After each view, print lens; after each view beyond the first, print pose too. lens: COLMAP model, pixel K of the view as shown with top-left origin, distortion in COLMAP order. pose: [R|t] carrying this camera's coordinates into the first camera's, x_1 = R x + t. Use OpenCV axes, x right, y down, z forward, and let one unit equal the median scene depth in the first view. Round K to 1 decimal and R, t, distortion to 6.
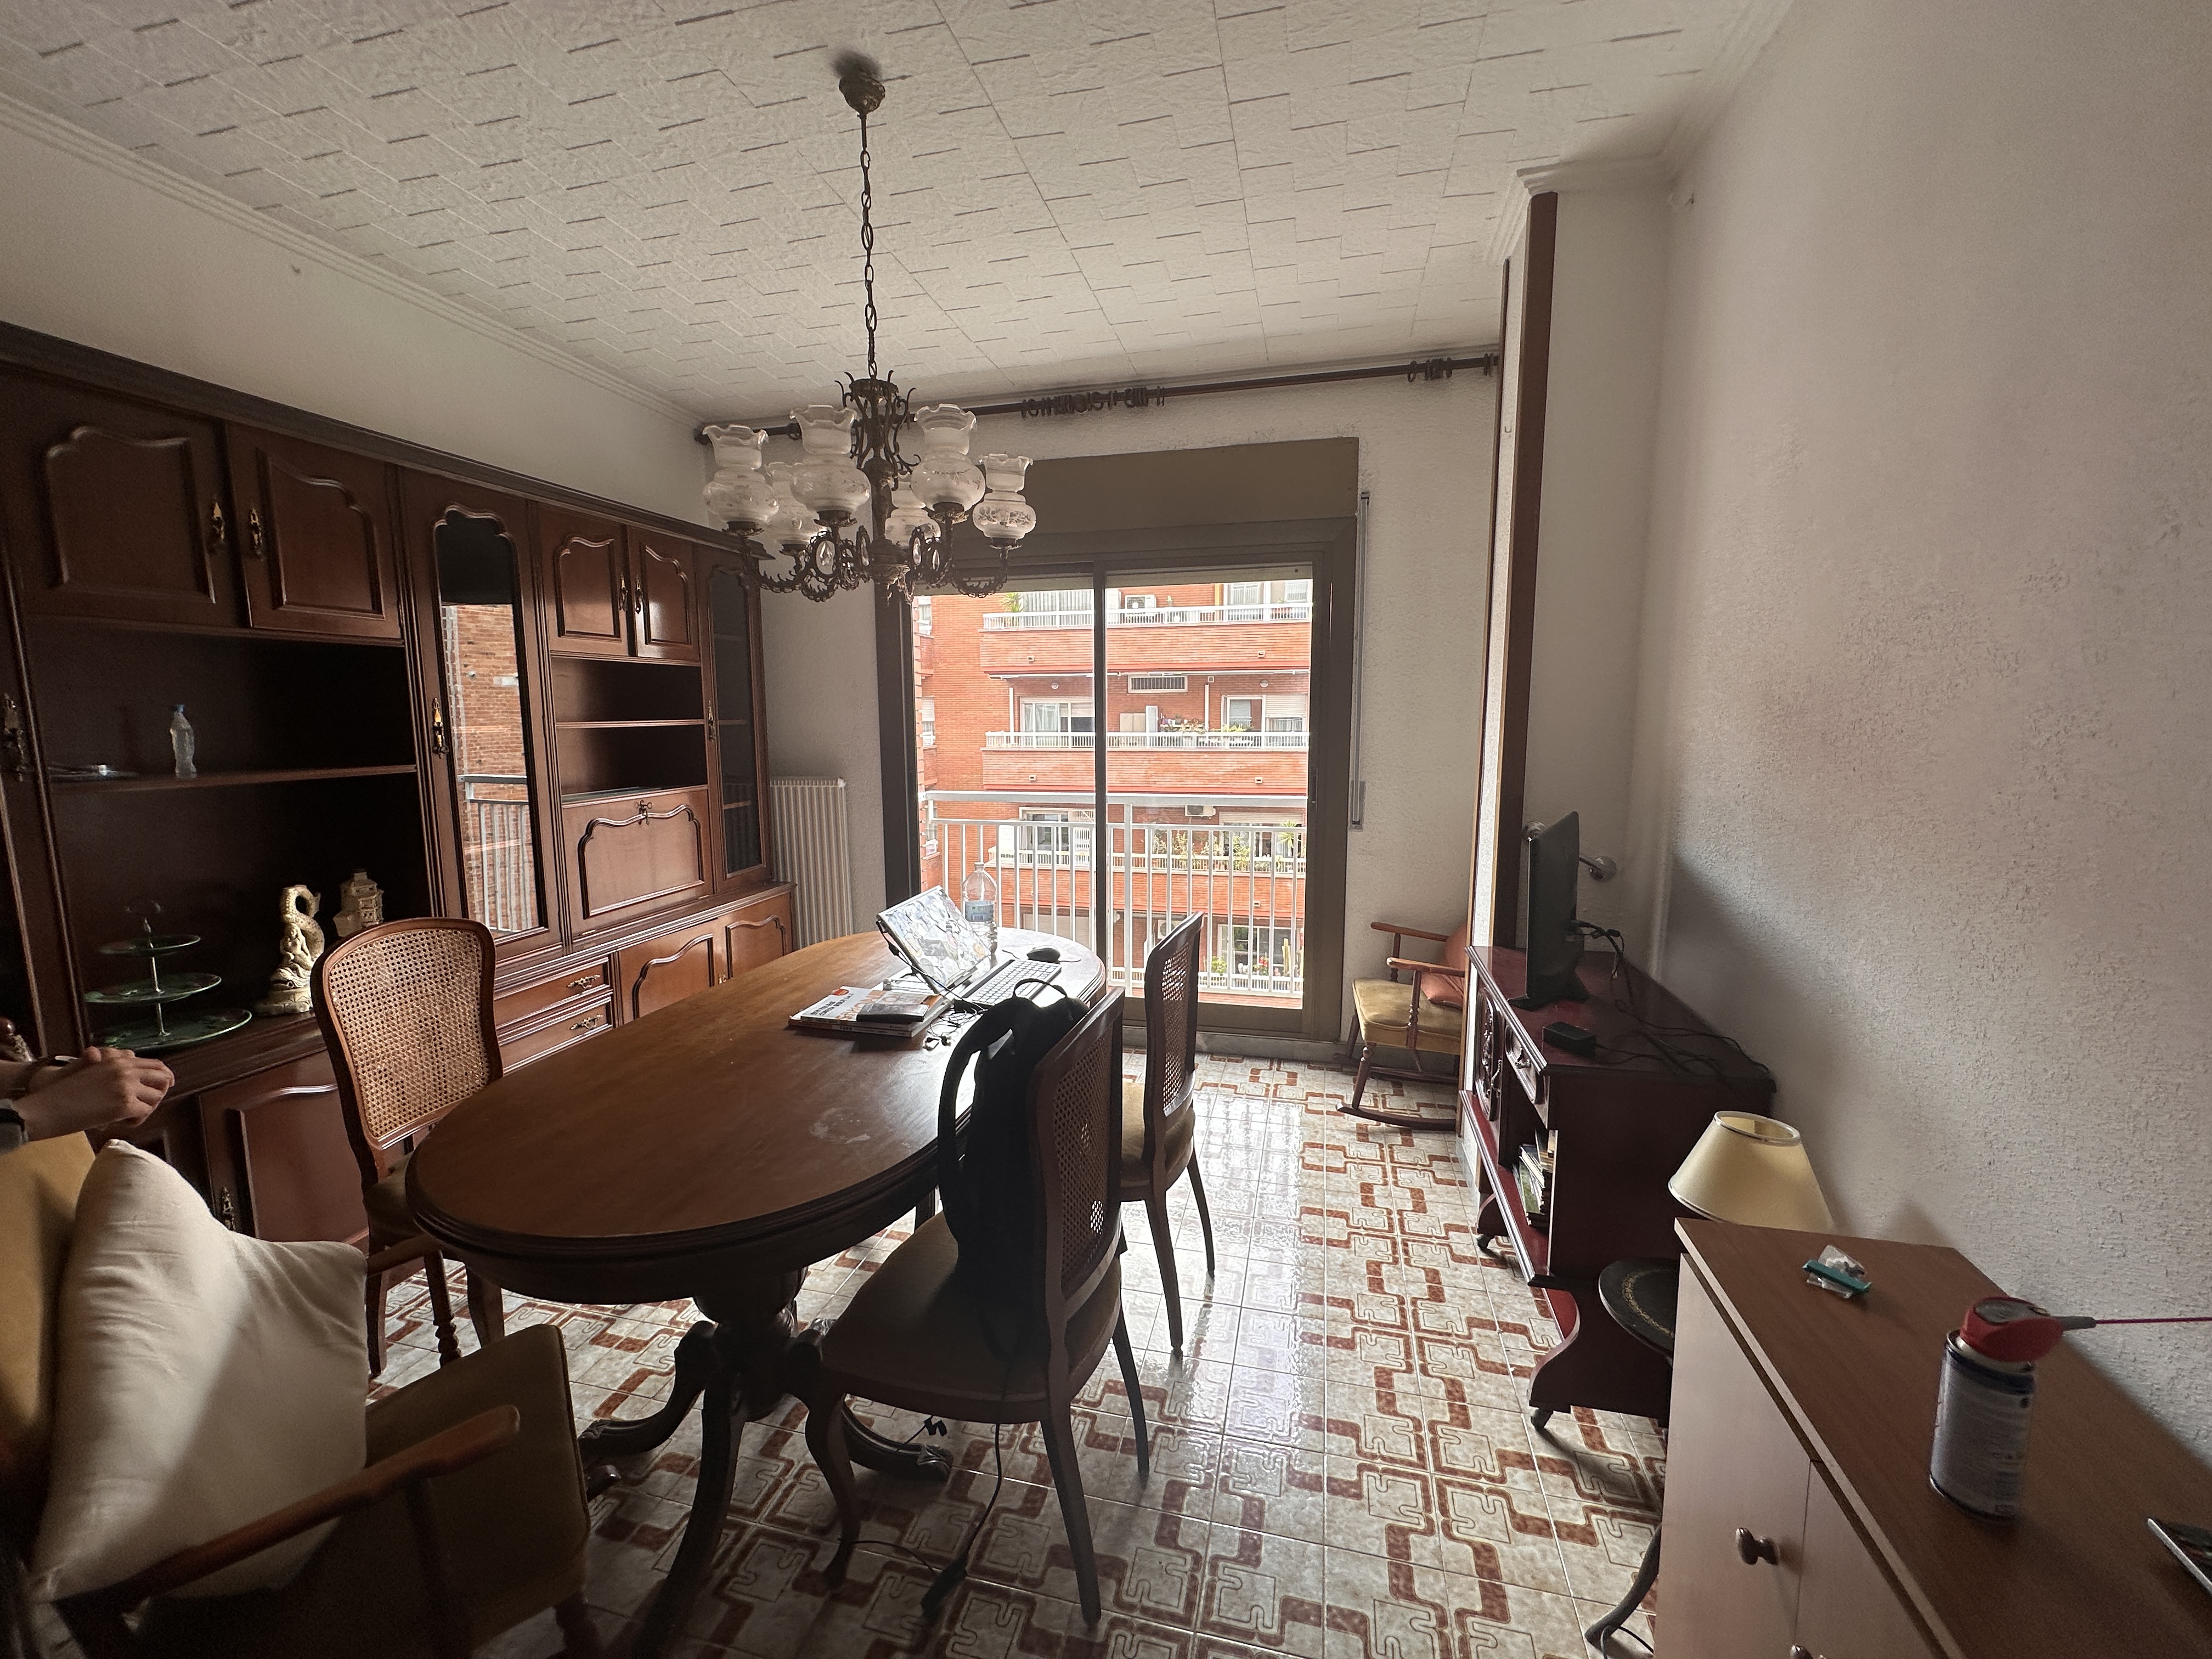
lens RADIAL K [[887.3, 0, 1106.0], [0, 887.3, 829.5], [0, 0, 1]] dist [-0.000780, -0.000263]
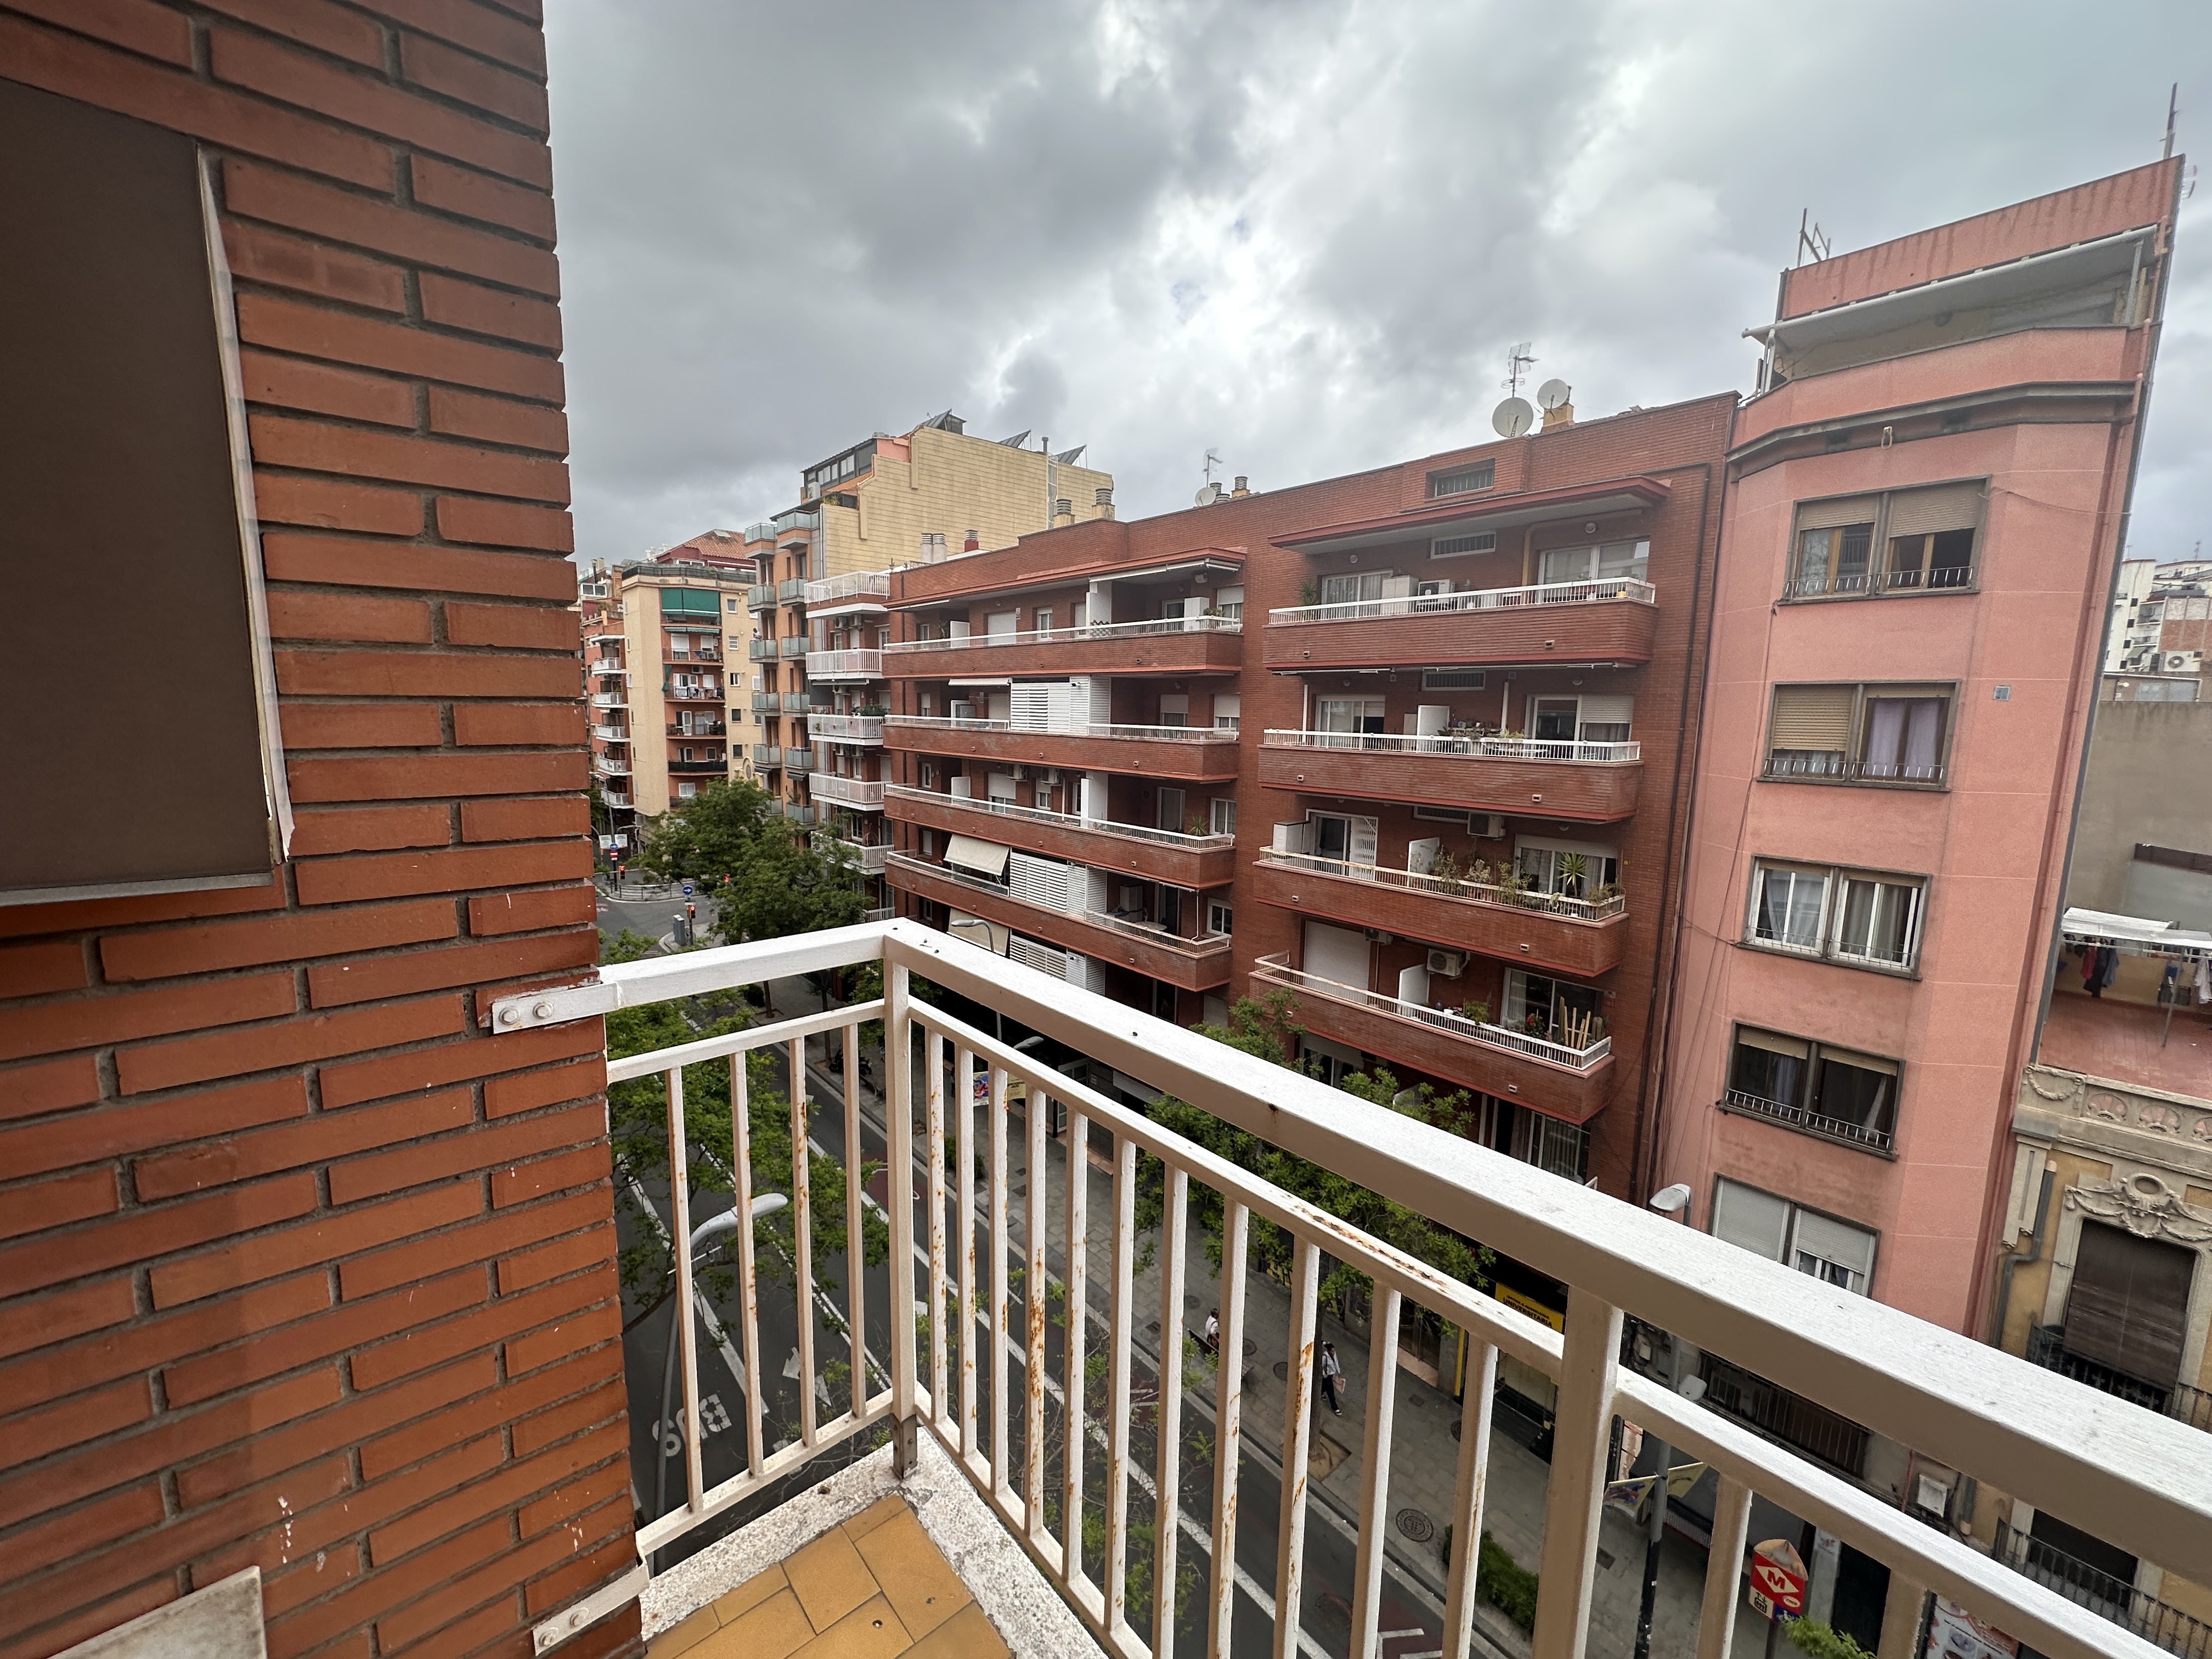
lens RADIAL K [[883.9, 0, 1106.0], [0, 883.9, 829.5], [0, 0, 1]] dist [-0.002032, 0.000130]
pose [[0.816115, 0.097841, -0.569546, 2.701196], [-0.096408, 0.994803, 0.032749, -0.136061], [0.569791, 0.028182, 0.821307, 0.931503]]
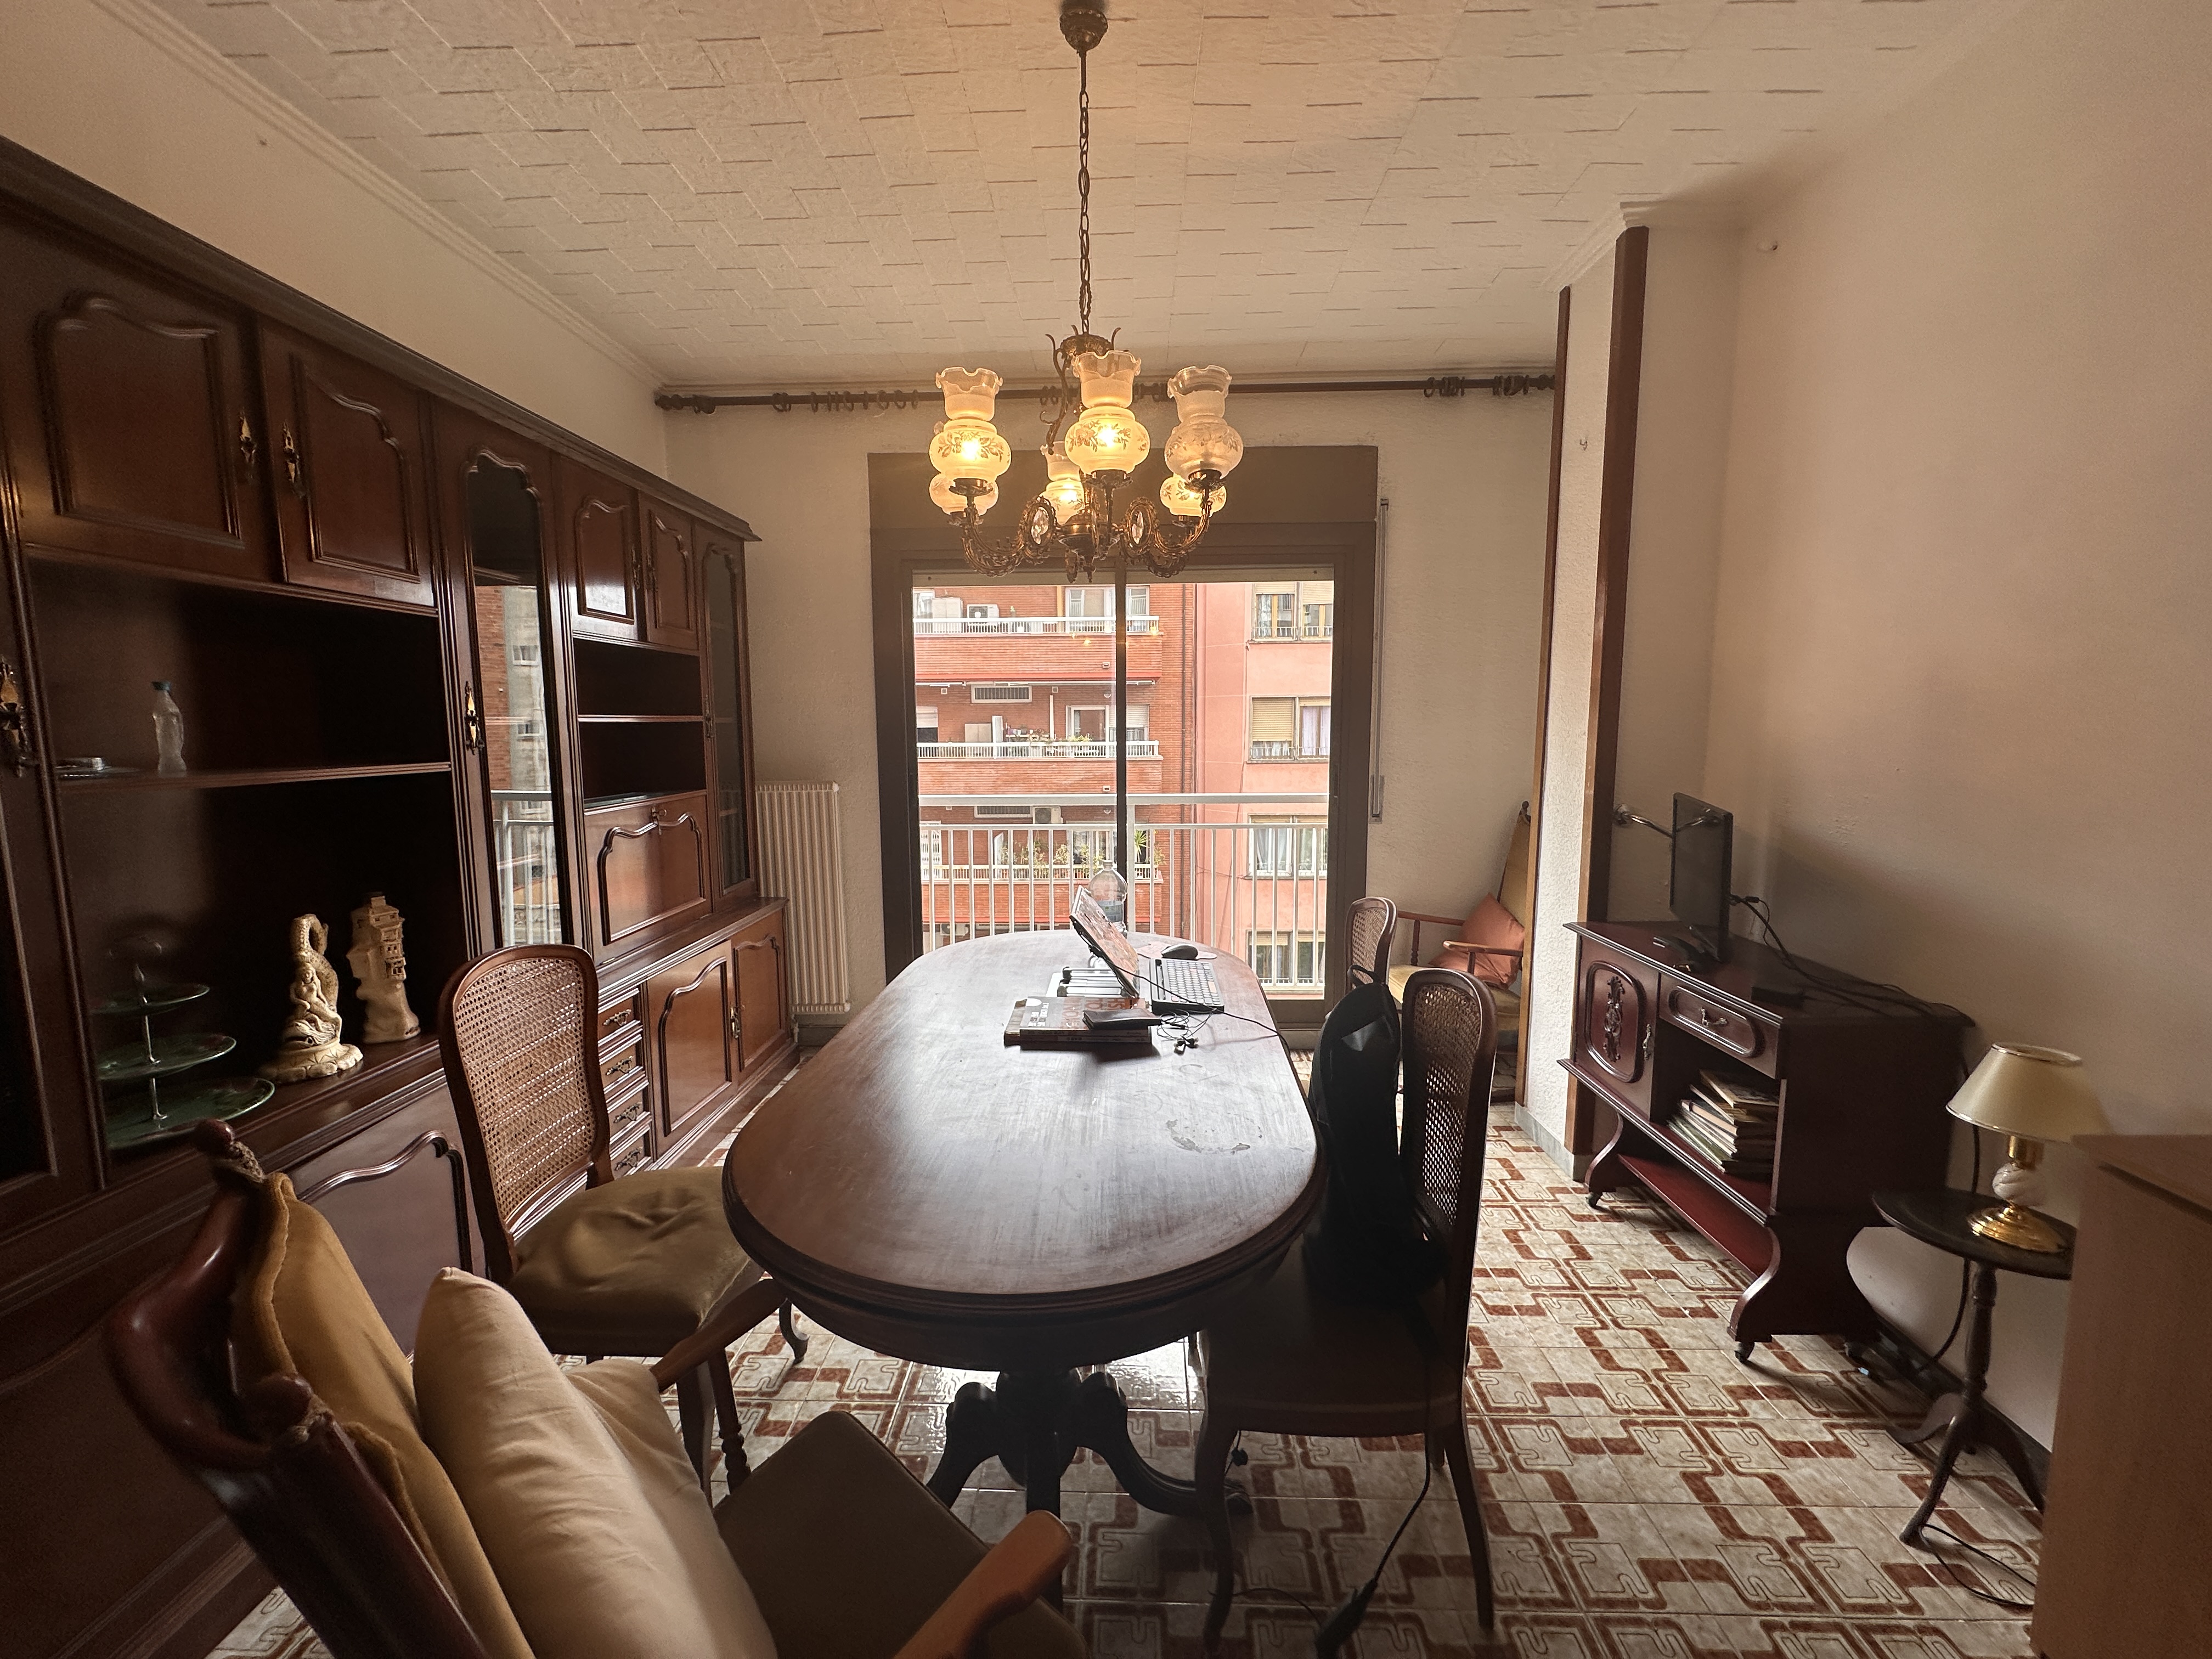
lens RADIAL K [[883.9, 0, 1106.0], [0, 883.9, 829.5], [0, 0, 1]] dist [-0.002032, 0.000130]
pose [[0.977266, -0.026002, 0.210416, -0.375193], [0.028856, 0.999528, -0.010504, 0.015651], [-0.210043, 0.016337, 0.977556, 0.083038]]
